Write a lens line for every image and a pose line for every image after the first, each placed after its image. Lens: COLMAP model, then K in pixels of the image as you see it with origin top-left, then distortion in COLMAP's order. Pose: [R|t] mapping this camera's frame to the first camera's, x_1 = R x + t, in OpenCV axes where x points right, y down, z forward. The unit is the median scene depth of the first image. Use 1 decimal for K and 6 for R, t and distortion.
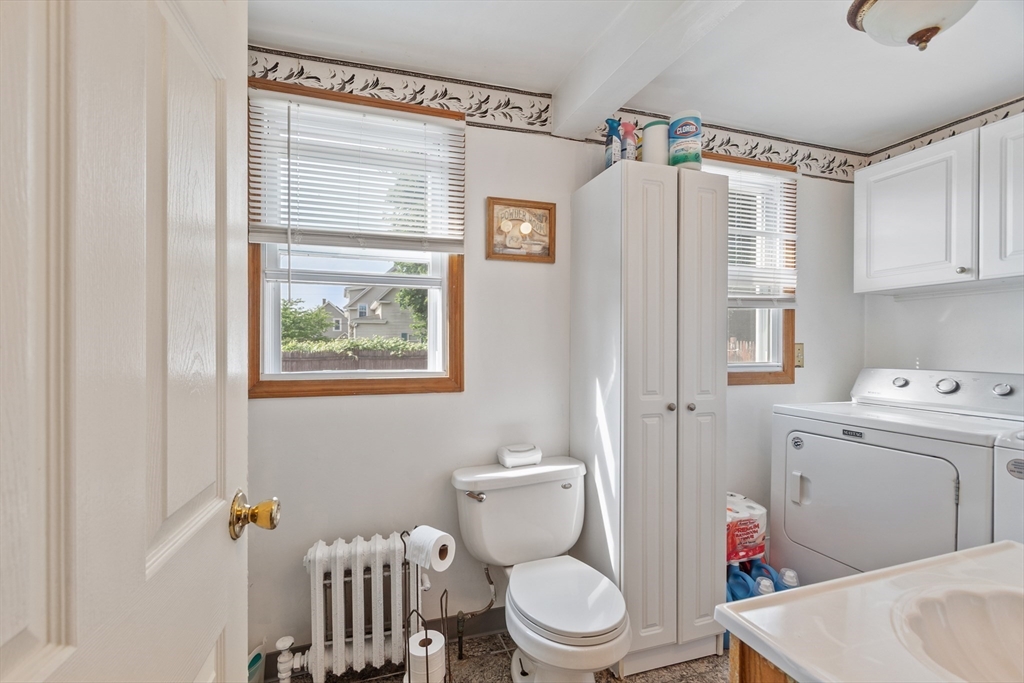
lens RADIAL K [[453.8, 0, 493.0], [0, 453.8, 352.4], [0, 0, 1]] dist [-0.000897, 0.000107]
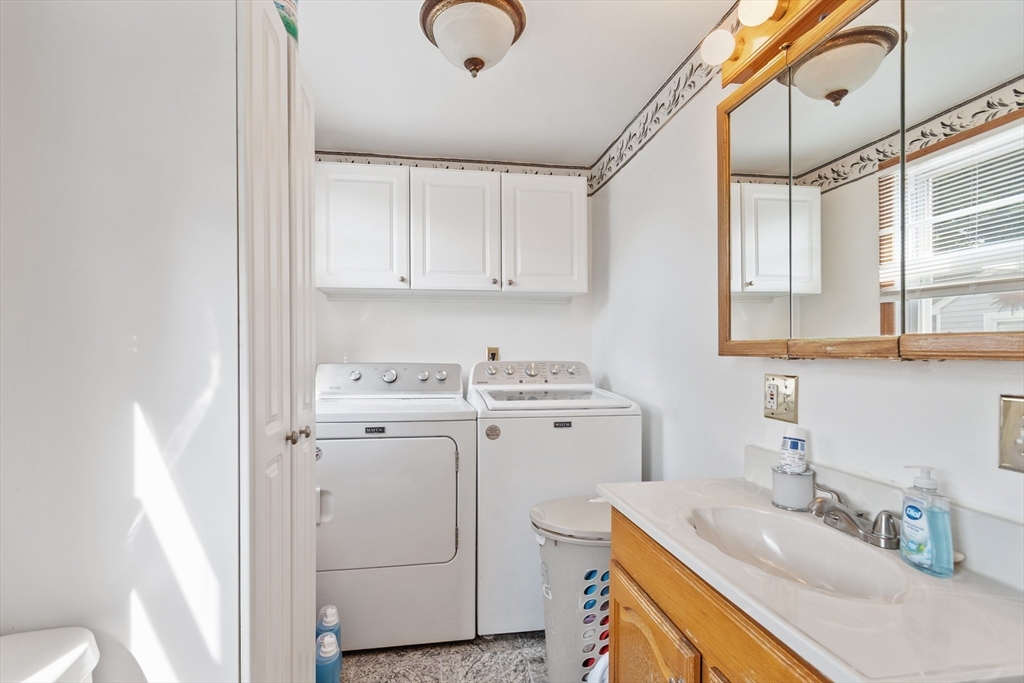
lens RADIAL K [[459.8, 0, 512.0], [0, 459.8, 341.5], [0, 0, 1]] dist [-0.000329, 0.000116]
pose [[0.133853, 0.014375, 0.990897, -0.148854], [0.003556, 0.999881, -0.014986, 0.004871], [-0.990995, 0.005530, 0.133786, 0.577567]]
